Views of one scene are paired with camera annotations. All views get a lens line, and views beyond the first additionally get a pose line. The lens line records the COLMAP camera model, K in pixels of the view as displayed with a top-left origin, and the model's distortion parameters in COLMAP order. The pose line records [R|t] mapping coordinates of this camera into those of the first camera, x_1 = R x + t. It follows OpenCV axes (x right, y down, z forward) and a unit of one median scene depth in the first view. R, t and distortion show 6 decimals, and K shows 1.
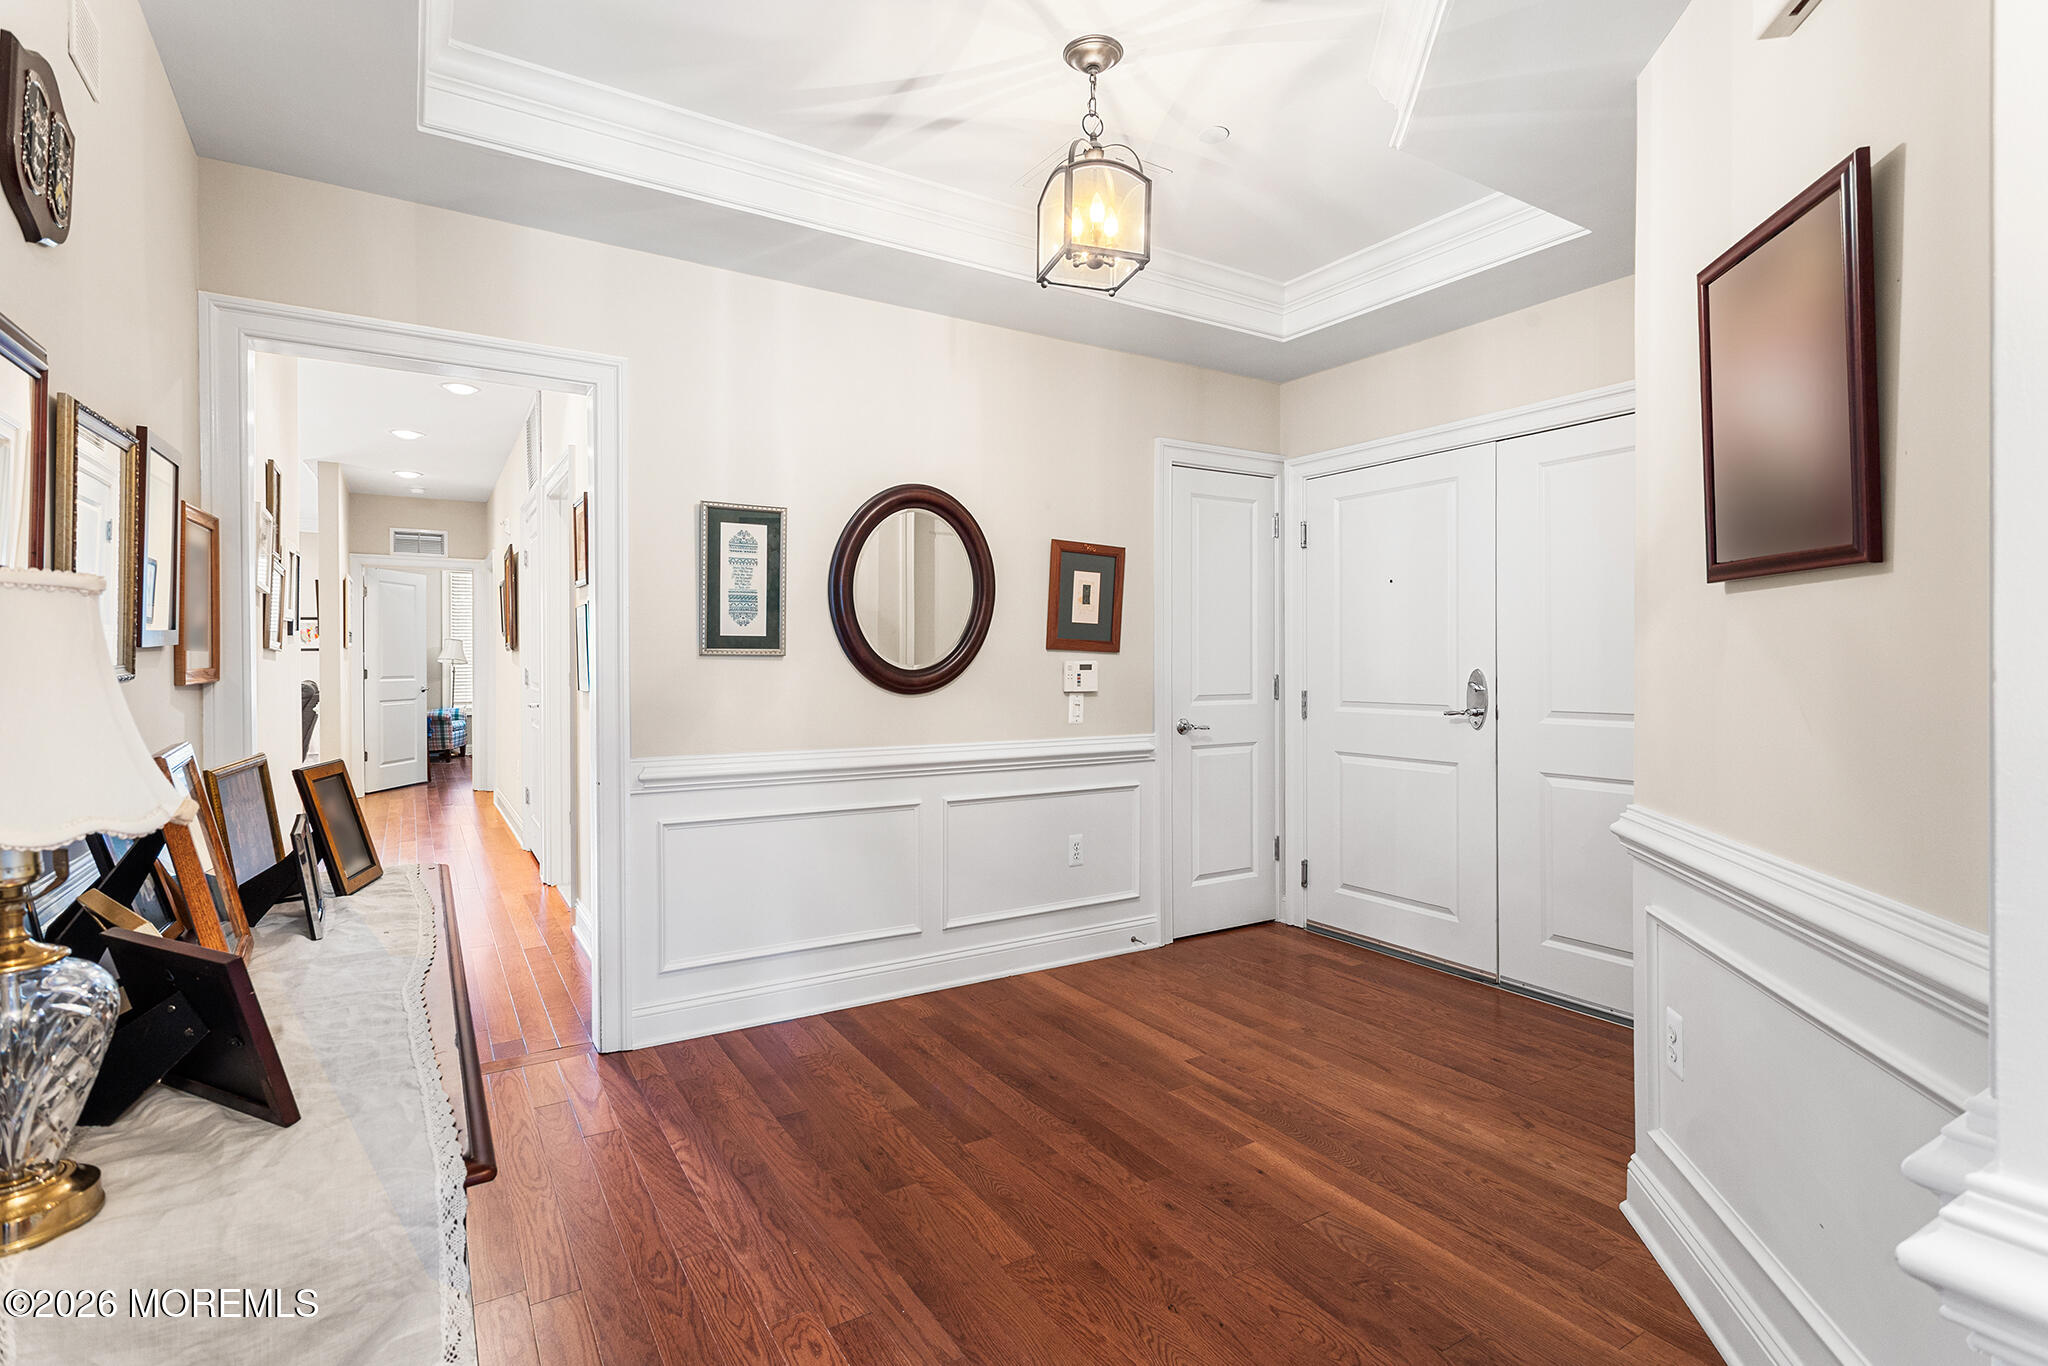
lens RADIAL K [[991.7, 0, 1031.5], [0, 991.7, 672.6], [0, 0, 1]] dist [-0.024835, 0.012688]
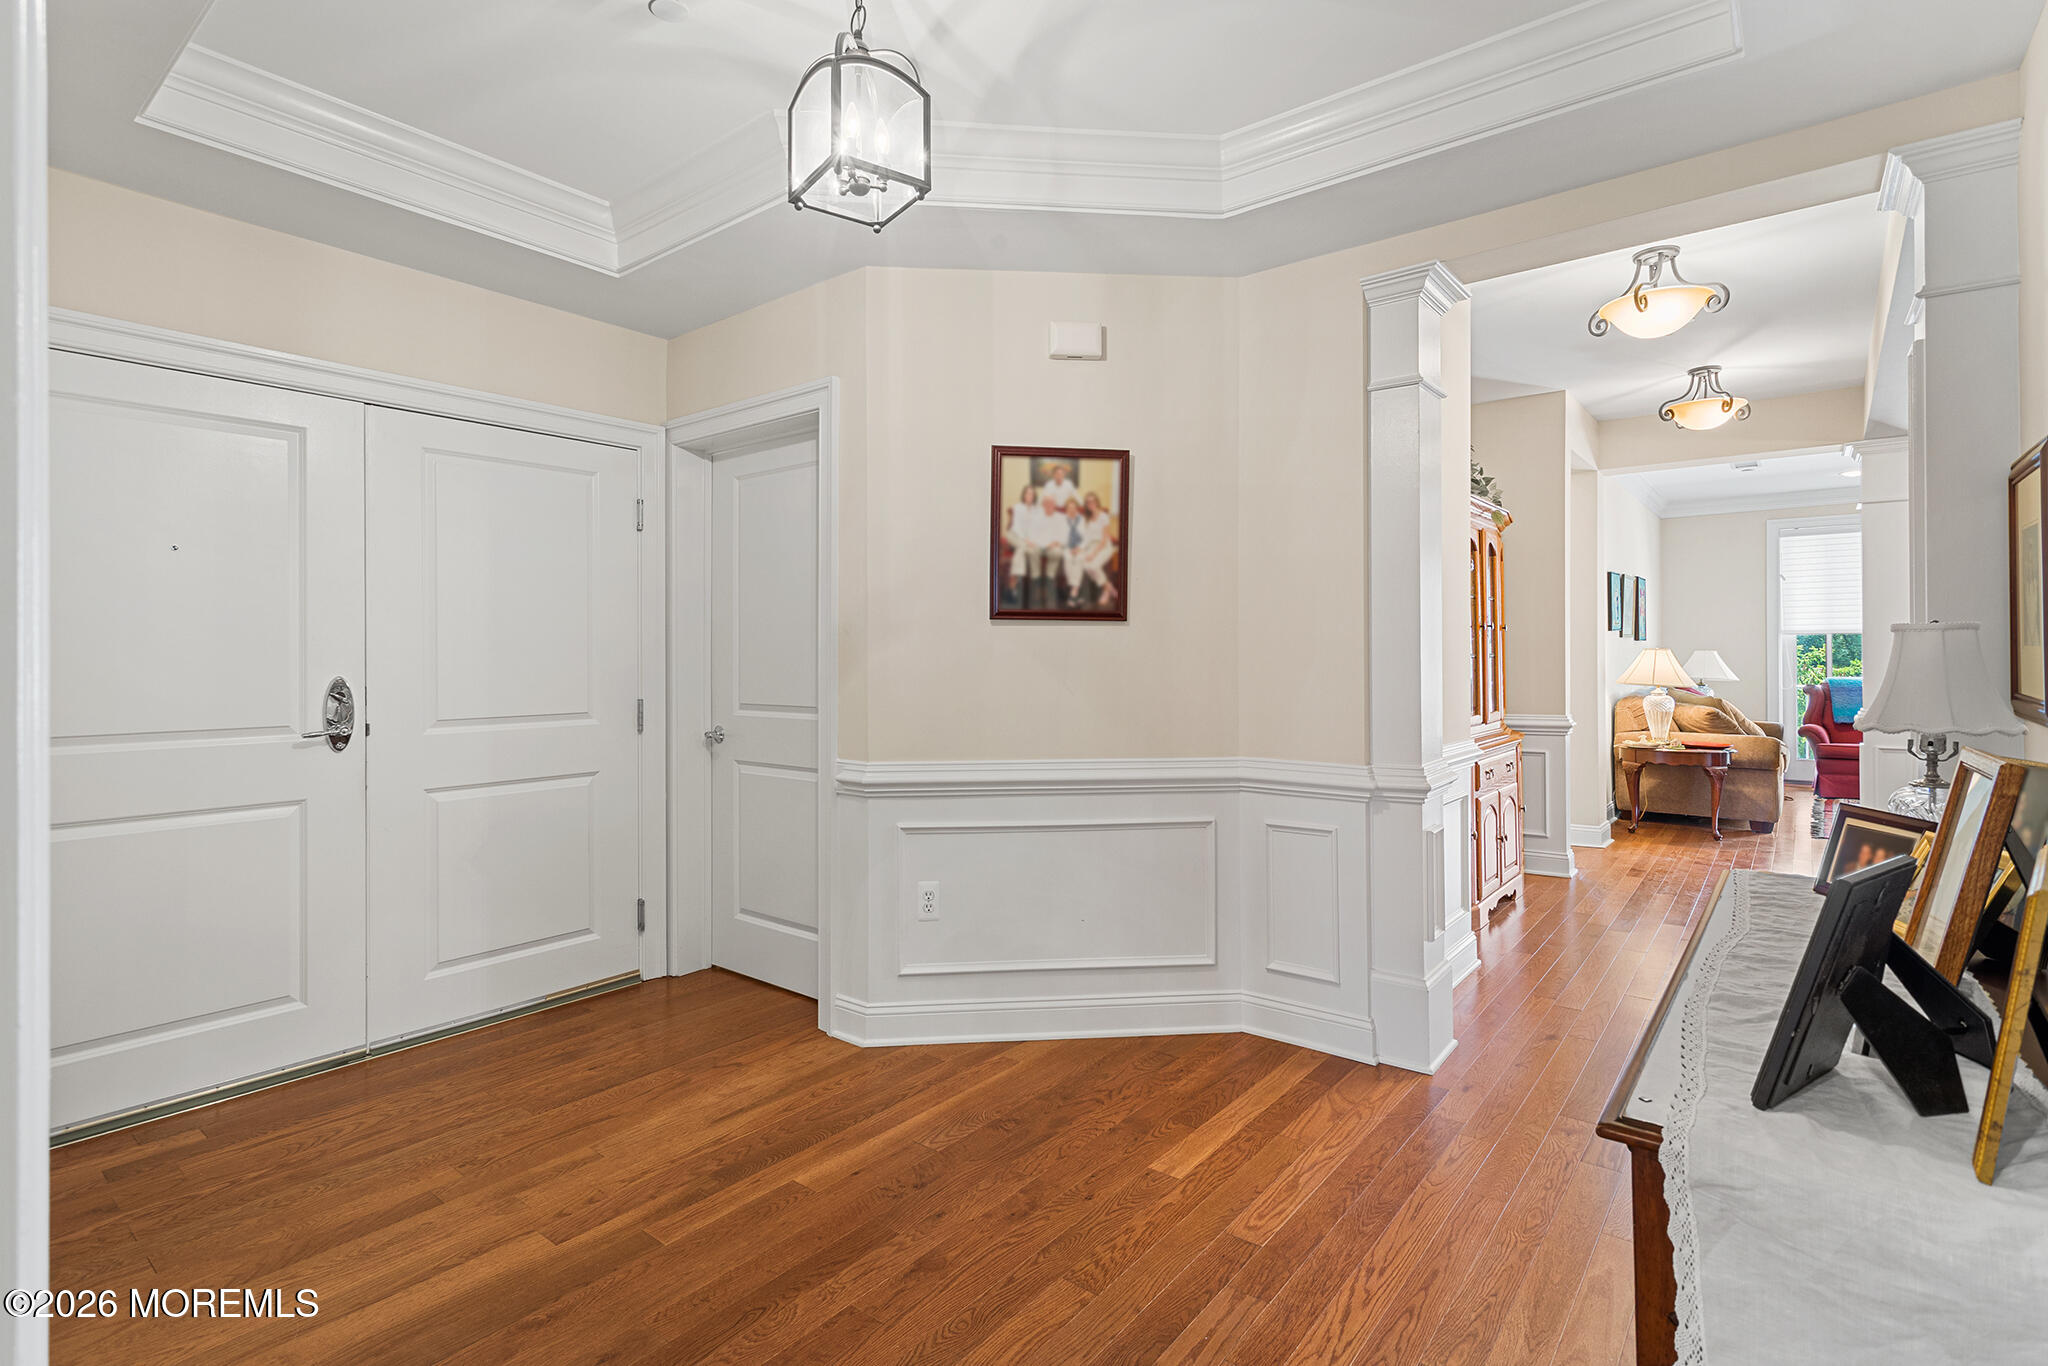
lens RADIAL K [[991.7, 0, 1024.4], [0, 991.7, 664.5], [0, 0, 1]] dist [-0.024835, 0.012688]
pose [[-0.341391, -0.004744, 0.939909, -0.698586], [0.018813, 0.999752, 0.011879, -0.018565], [-0.939733, 0.021738, -0.341217, 1.064769]]
